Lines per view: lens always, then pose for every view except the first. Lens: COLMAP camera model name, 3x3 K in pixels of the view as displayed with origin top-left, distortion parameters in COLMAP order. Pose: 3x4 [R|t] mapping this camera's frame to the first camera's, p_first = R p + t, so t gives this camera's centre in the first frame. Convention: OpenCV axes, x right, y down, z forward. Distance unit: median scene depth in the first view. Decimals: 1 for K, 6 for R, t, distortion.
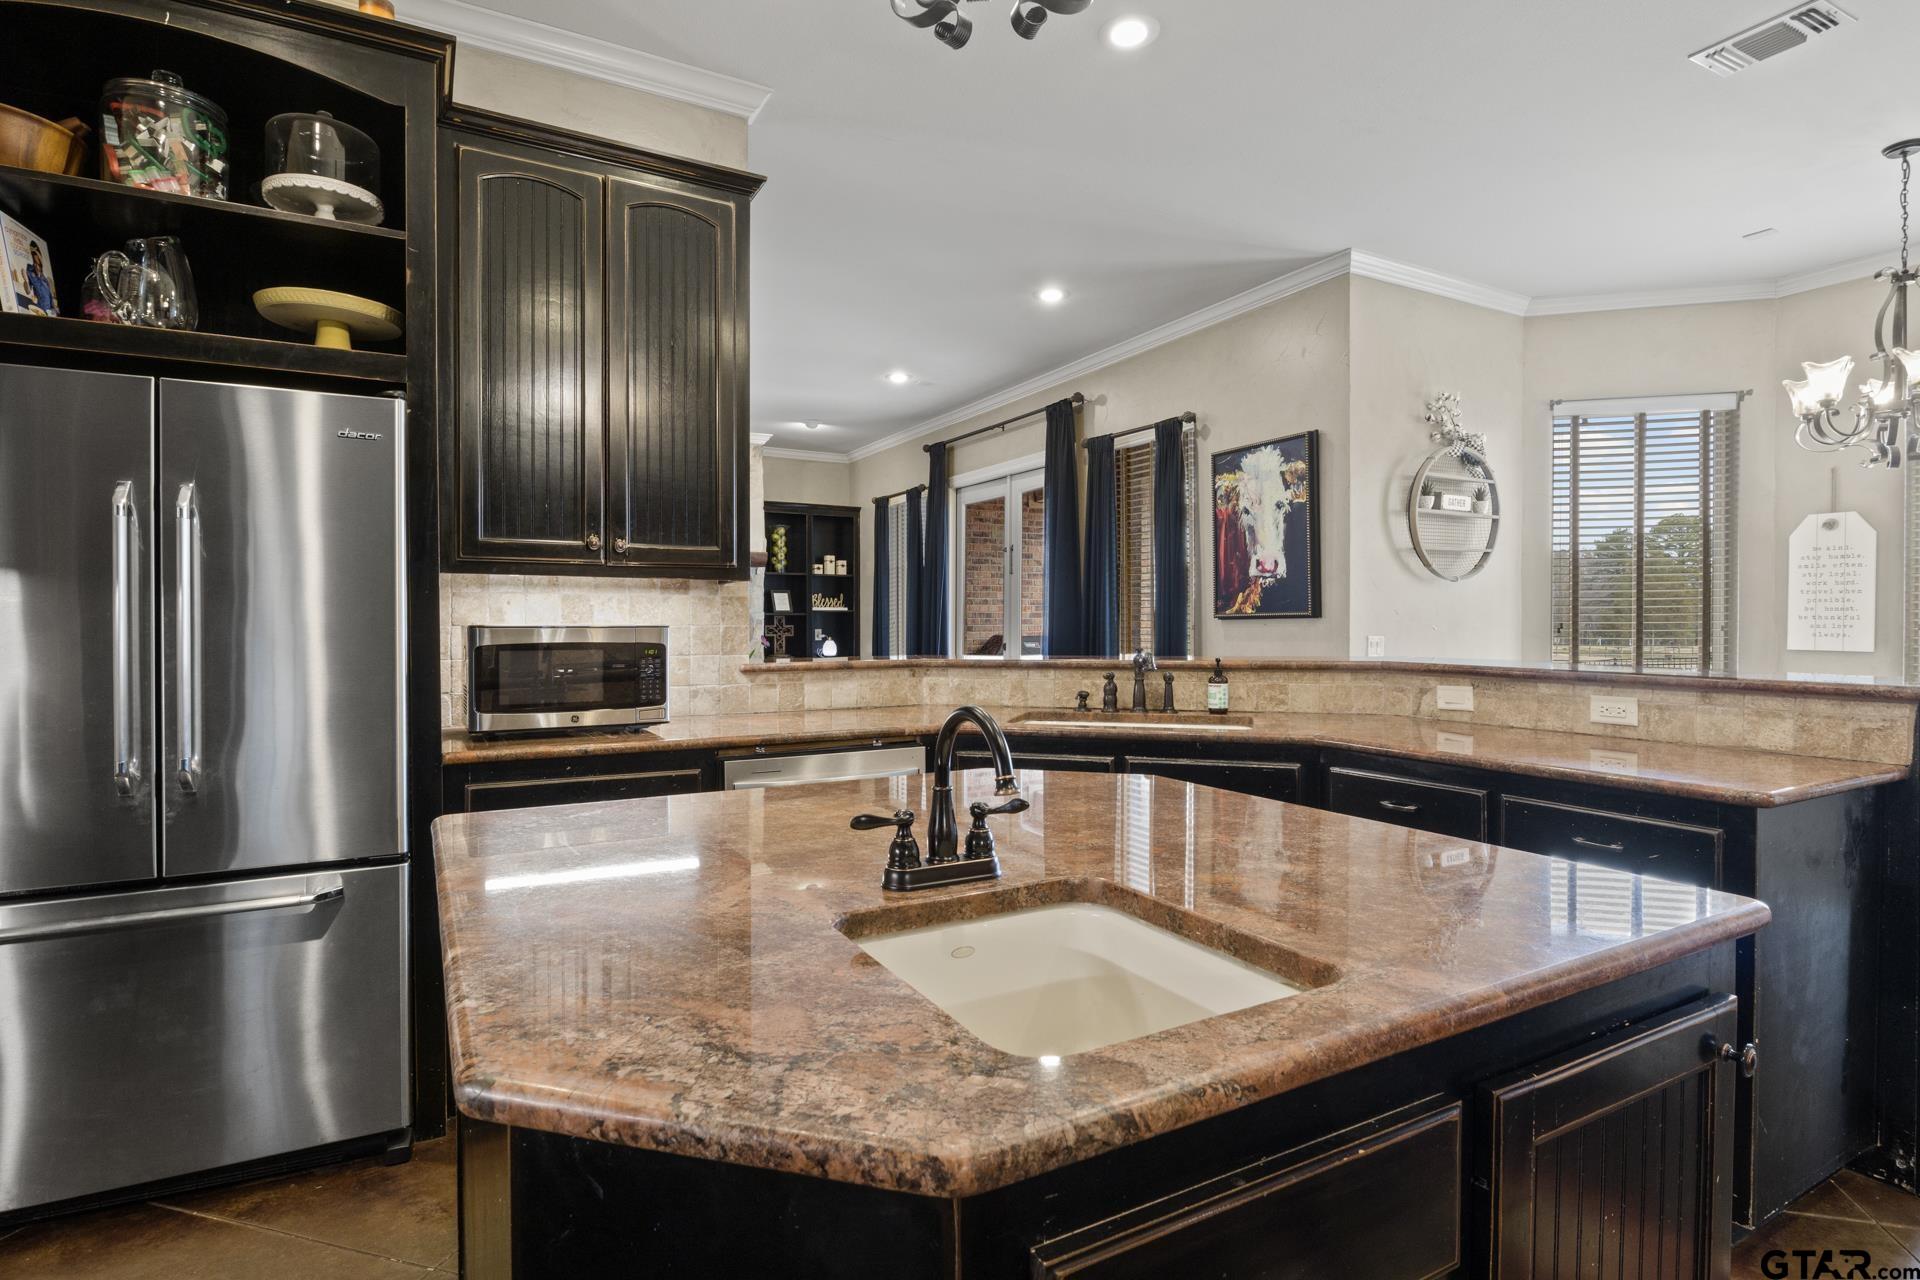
lens RADIAL K [[961.1, 0, 964.9], [0, 961.1, 630.8], [0, 0, 1]] dist [-0.003478, -0.000923]
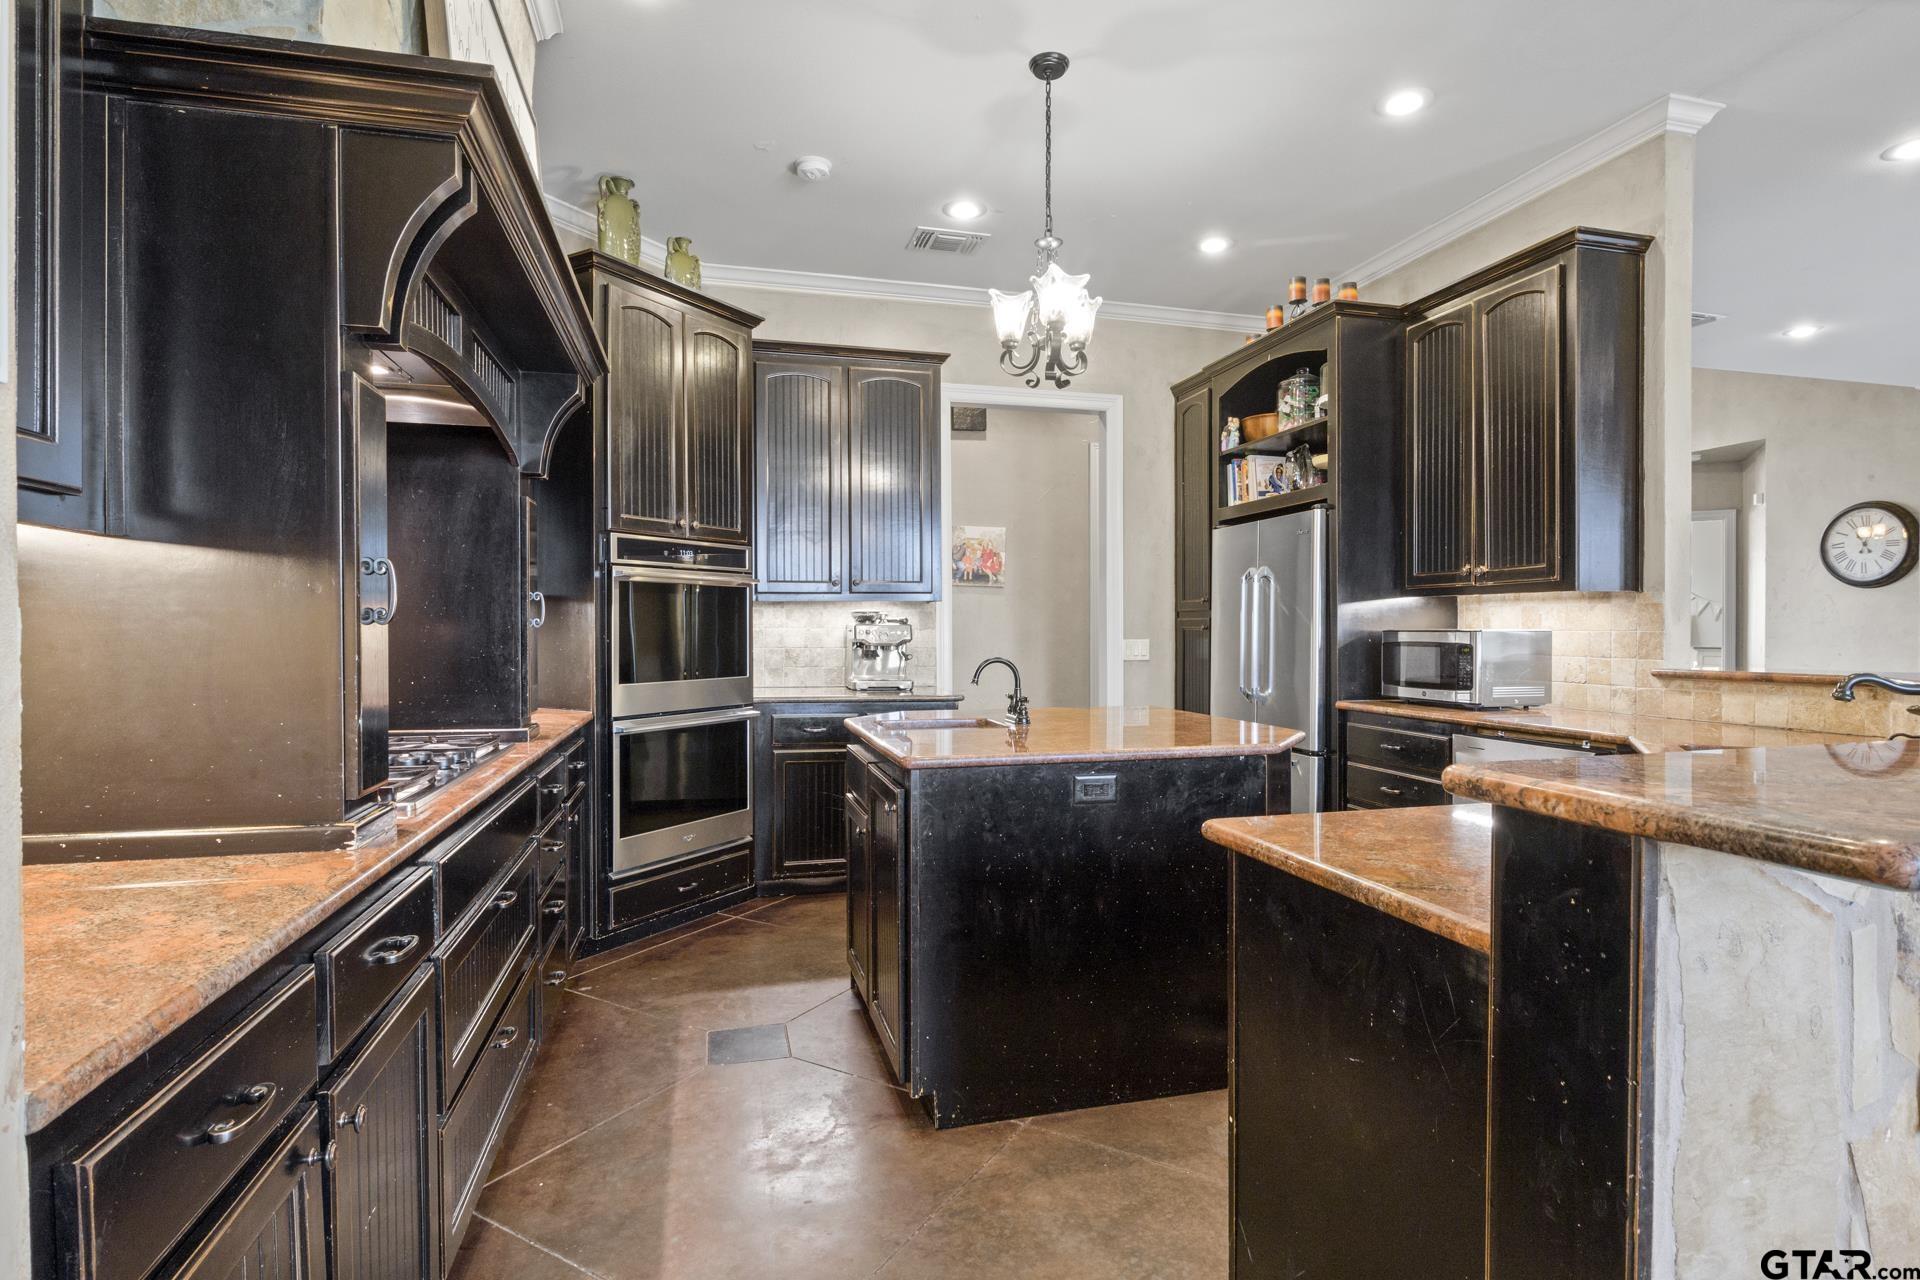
lens RADIAL K [[961.1, 0, 964.9], [0, 961.1, 630.8], [0, 0, 1]] dist [-0.003478, -0.000923]
pose [[-0.245075, 0.002879, -0.969500, 1.807507], [-0.008391, 0.999952, 0.005091, -0.009344], [0.969468, 0.009383, -0.245039, 1.023792]]
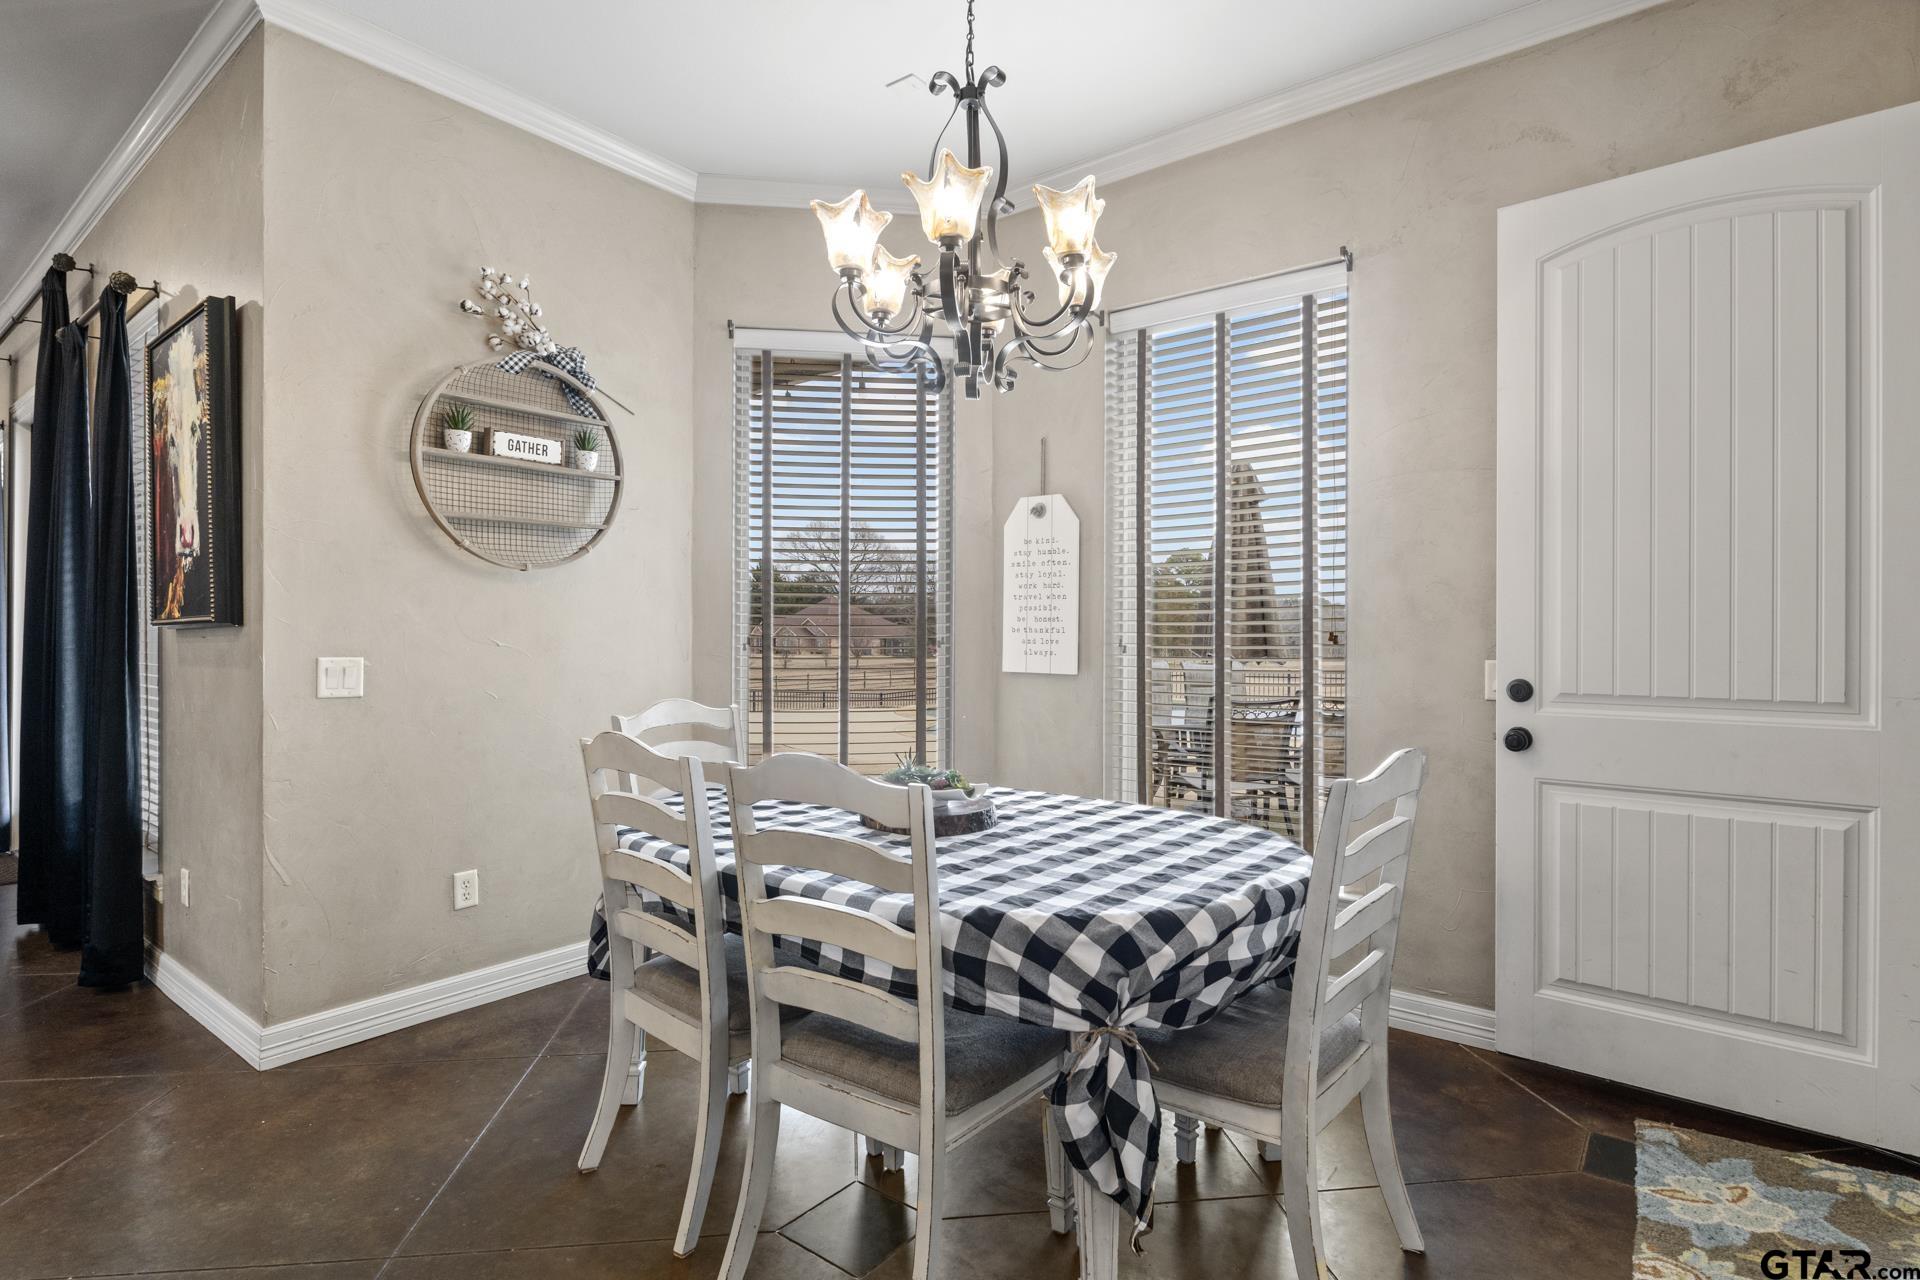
lens RADIAL K [[961.1, 0, 964.9], [0, 961.1, 630.8], [0, 0, 1]] dist [-0.003478, -0.000923]
pose [[0.920656, 0.005143, 0.390341, 0.502297], [0.001643, 0.999853, -0.017051, -0.000310], [-0.390371, 0.016339, 0.920513, 0.283841]]
